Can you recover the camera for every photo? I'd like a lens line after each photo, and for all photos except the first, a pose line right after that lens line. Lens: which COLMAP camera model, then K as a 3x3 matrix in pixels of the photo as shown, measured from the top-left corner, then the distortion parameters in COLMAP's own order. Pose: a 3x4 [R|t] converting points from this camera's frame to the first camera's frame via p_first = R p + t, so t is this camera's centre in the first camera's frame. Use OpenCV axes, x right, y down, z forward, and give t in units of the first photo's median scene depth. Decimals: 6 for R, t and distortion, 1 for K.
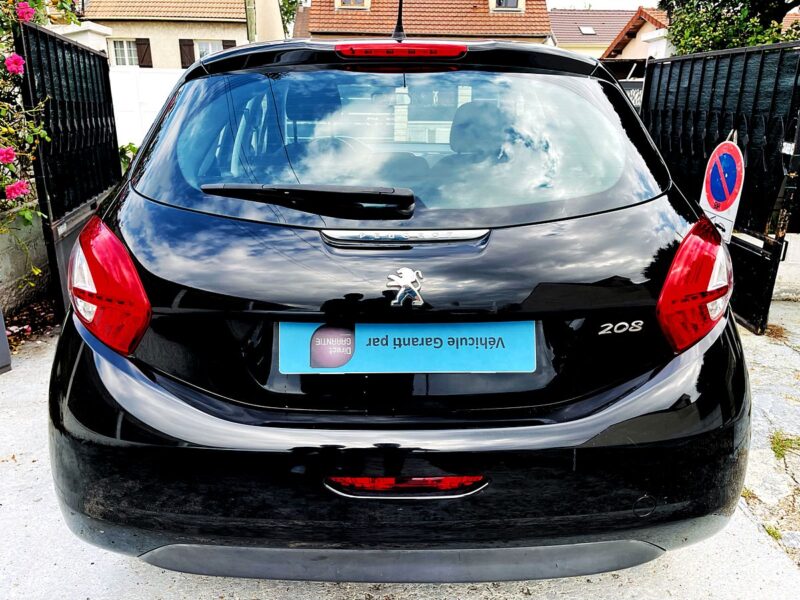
lens RADIAL K [[639.5, 0, 400.0], [0, 639.5, 300.0], [0, 0, 1]] dist [0.009124, 0.001174]
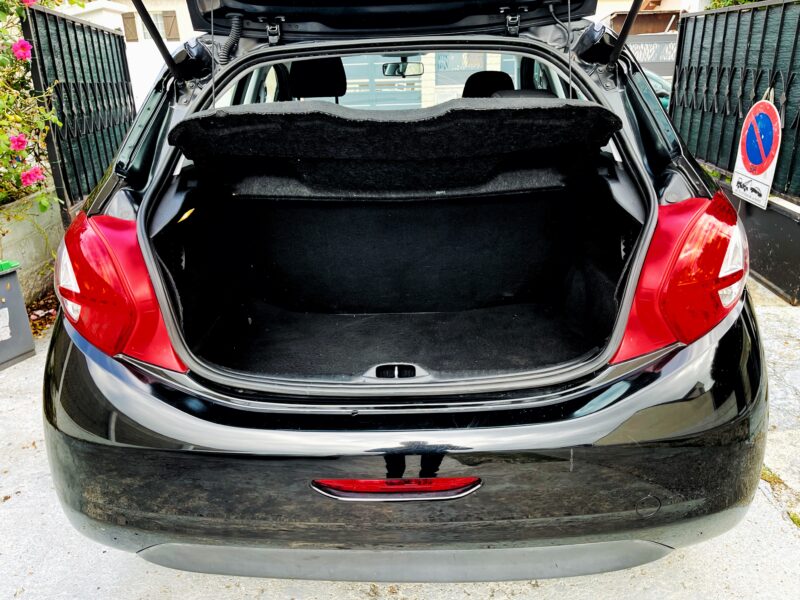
lens RADIAL K [[639.5, 0, 400.0], [0, 639.5, 300.0], [0, 0, 1]] dist [0.009124, 0.001174]
pose [[0.998264, -0.018482, -0.055915, 0.032244], [0.021349, 0.998464, 0.051122, -0.018403], [0.054885, -0.052227, 0.997126, 0.020272]]
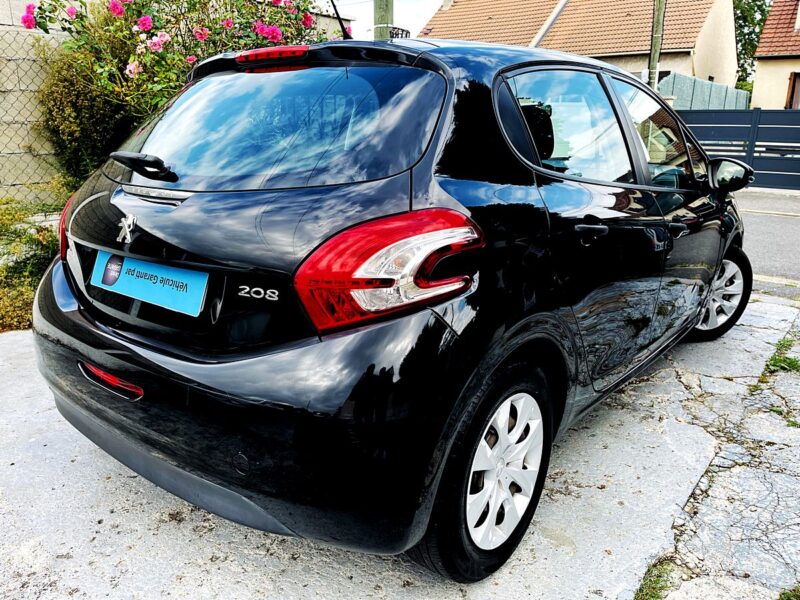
lens RADIAL K [[639.5, 0, 400.0], [0, 639.5, 300.0], [0, 0, 1]] dist [0.009124, 0.001174]
pose [[0.775947, 0.169160, -0.607694, 0.548515], [-0.199369, 0.979756, 0.018160, -0.005616], [0.598464, 0.107064, 0.793964, 0.138028]]
